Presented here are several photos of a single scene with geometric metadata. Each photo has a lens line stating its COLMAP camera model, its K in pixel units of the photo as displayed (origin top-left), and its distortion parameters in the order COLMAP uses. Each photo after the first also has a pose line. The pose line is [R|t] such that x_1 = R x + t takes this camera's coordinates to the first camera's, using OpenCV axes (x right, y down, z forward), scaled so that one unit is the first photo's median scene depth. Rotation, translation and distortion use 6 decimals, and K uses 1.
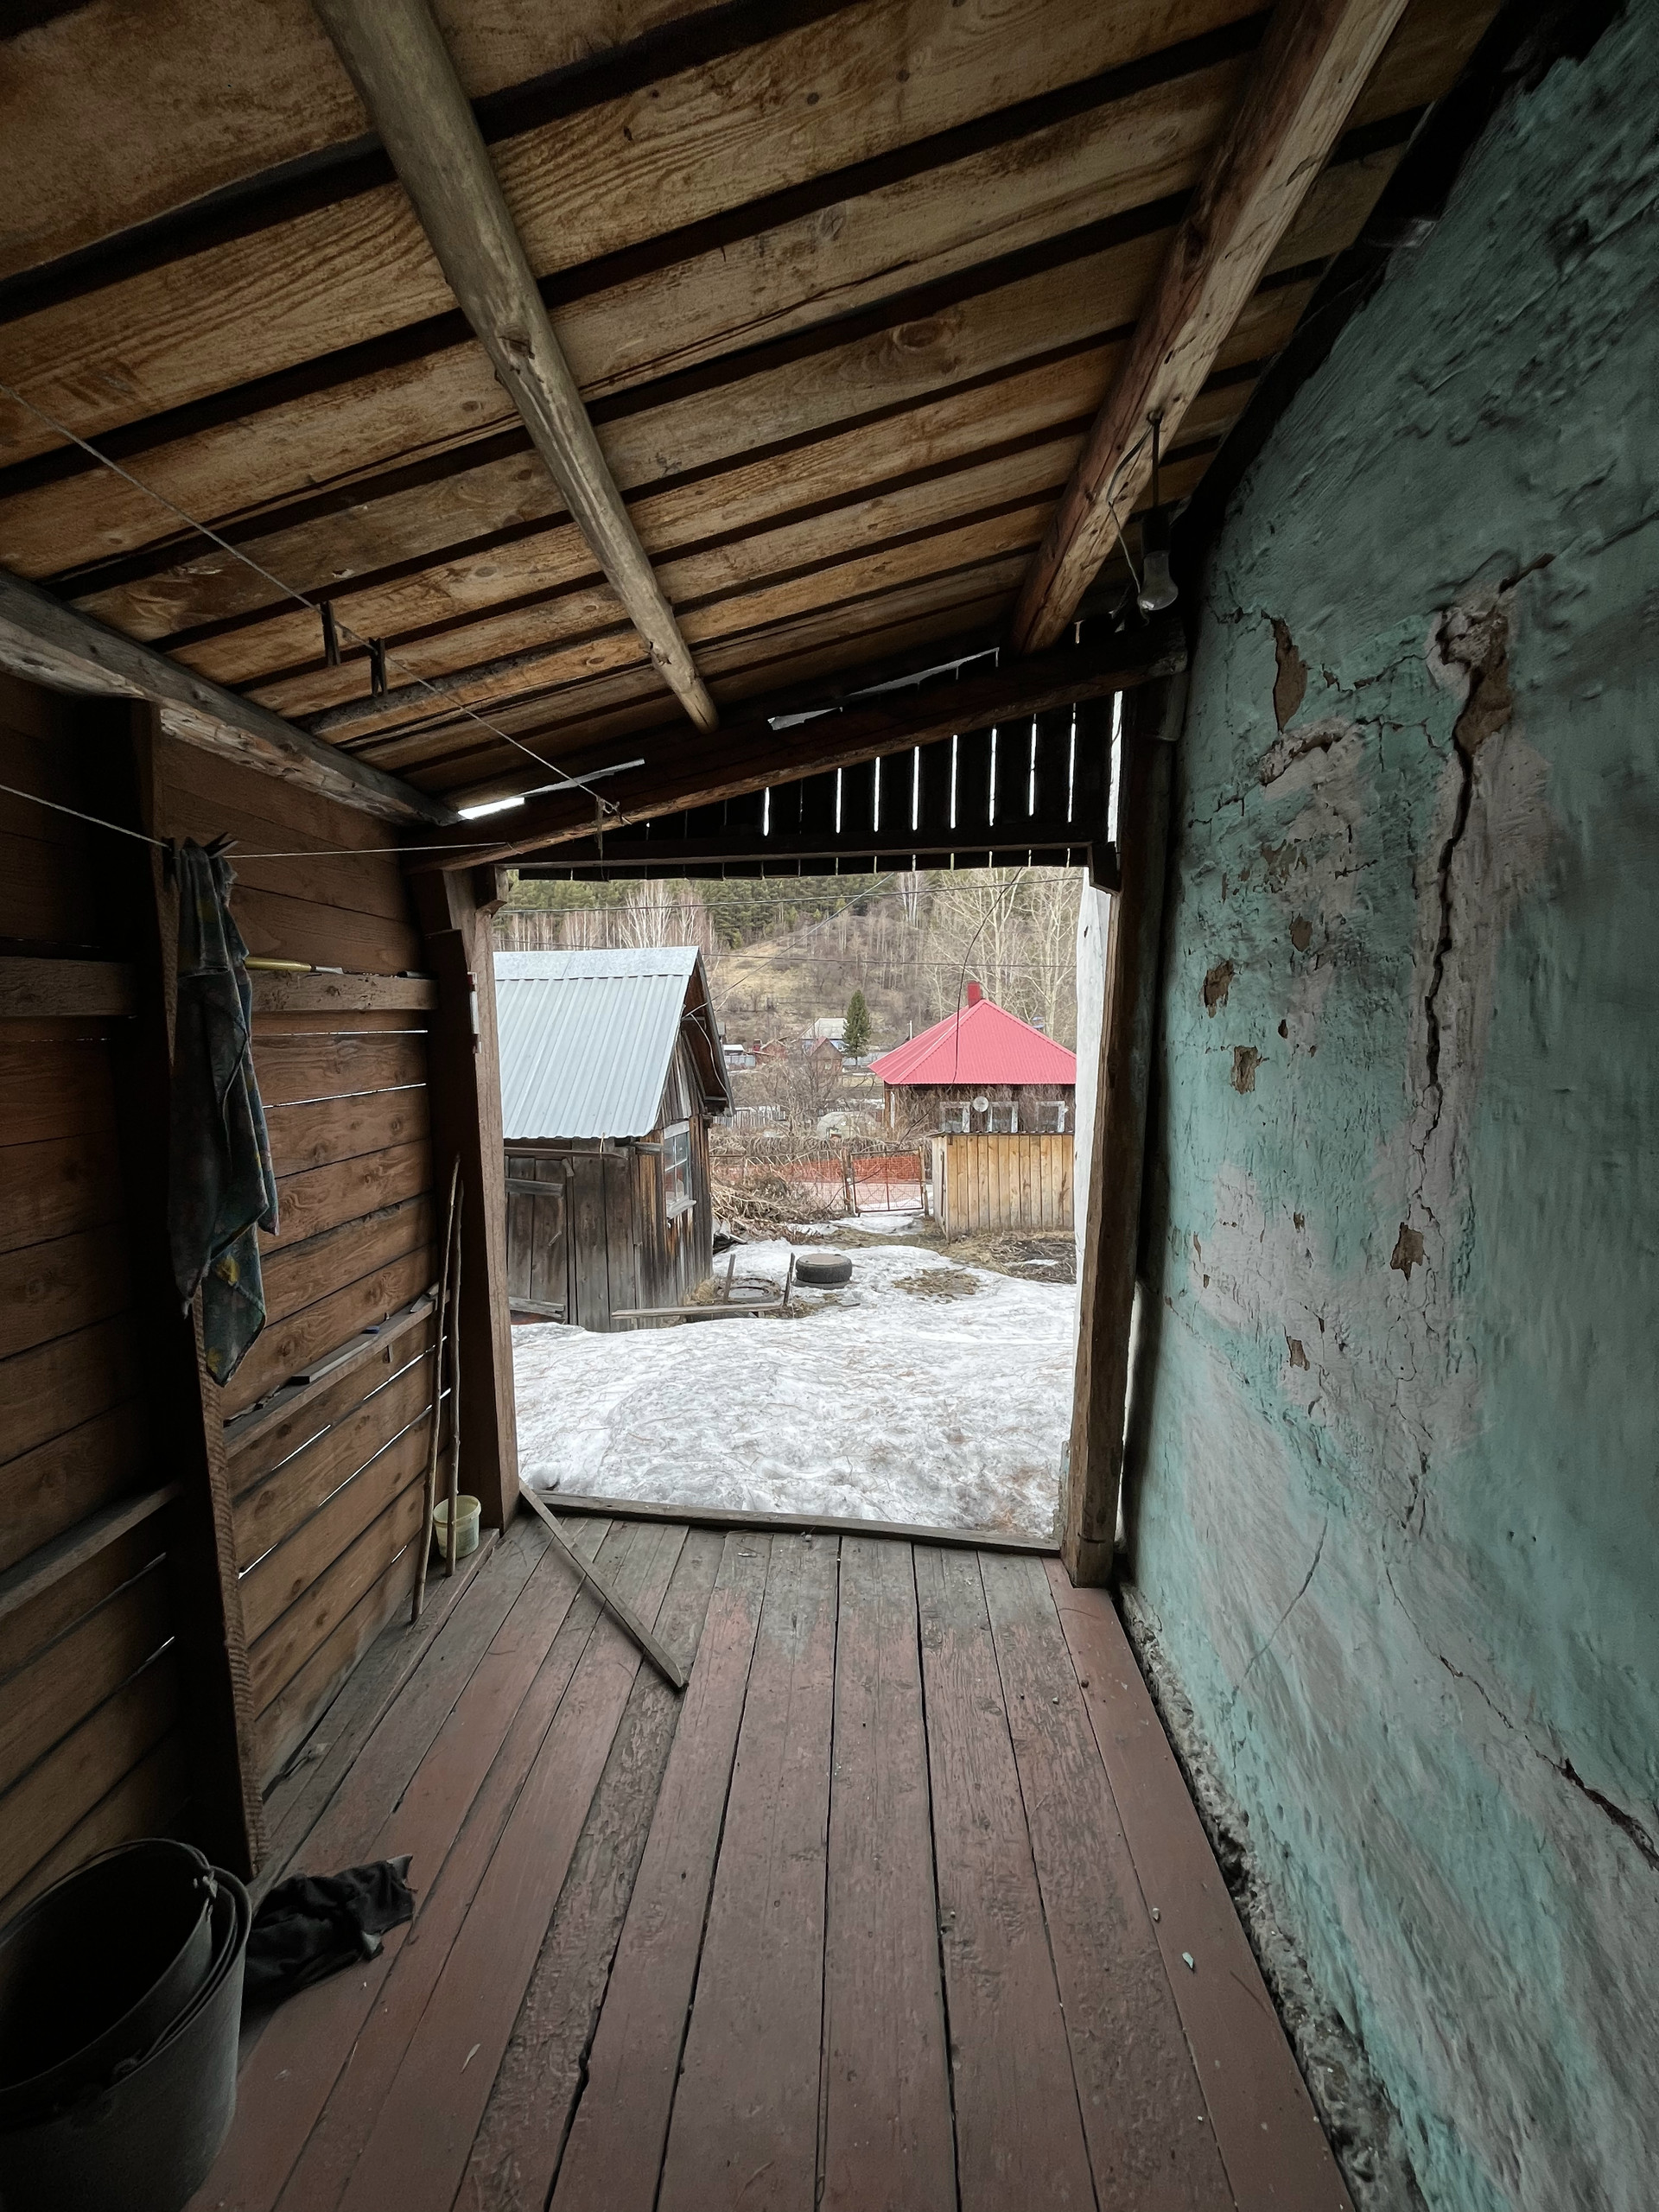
lens RADIAL K [[888.5, 0, 837.3], [0, 888.5, 1098.0], [0, 0, 1]] dist [-0.002741, -0.000327]
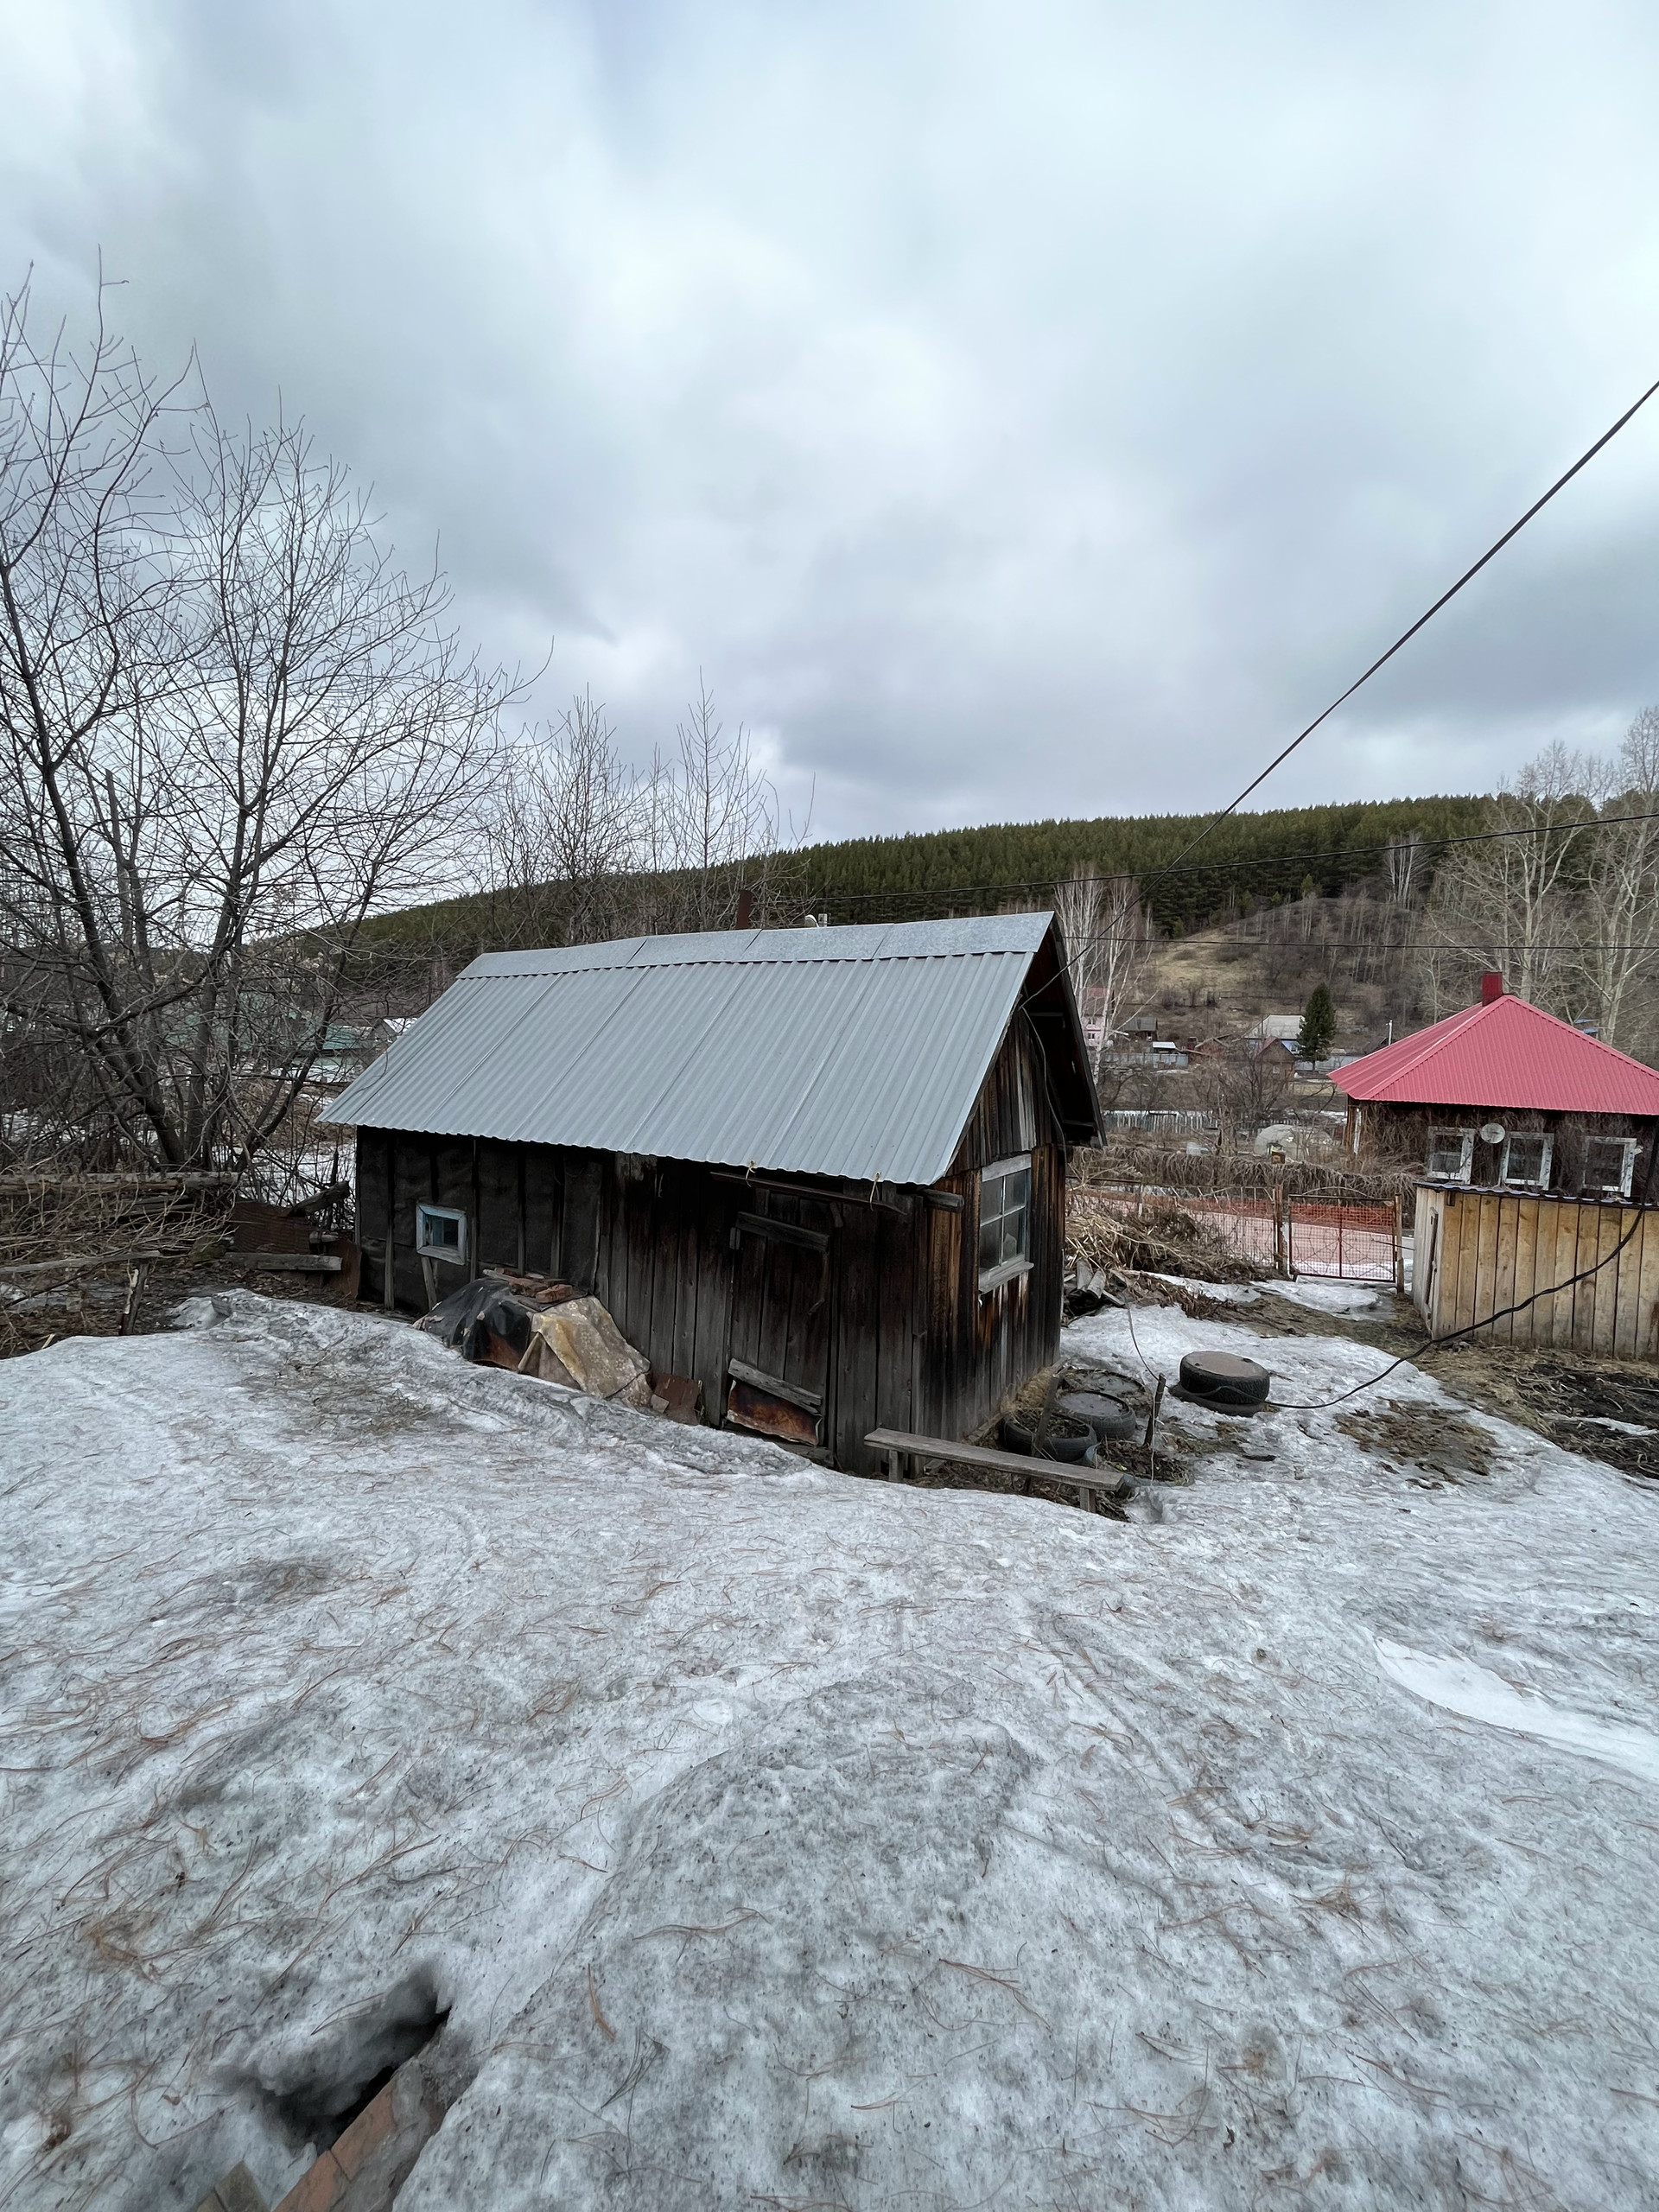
lens RADIAL K [[888.5, 0, 829.2], [0, 888.5, 1105.6], [0, 0, 1]] dist [-0.002741, -0.000327]
pose [[0.886962, 0.065330, -0.457198, 0.010245], [-0.057863, 0.997864, 0.030332, -0.016122], [0.458203, -0.000449, 0.888848, 0.167792]]
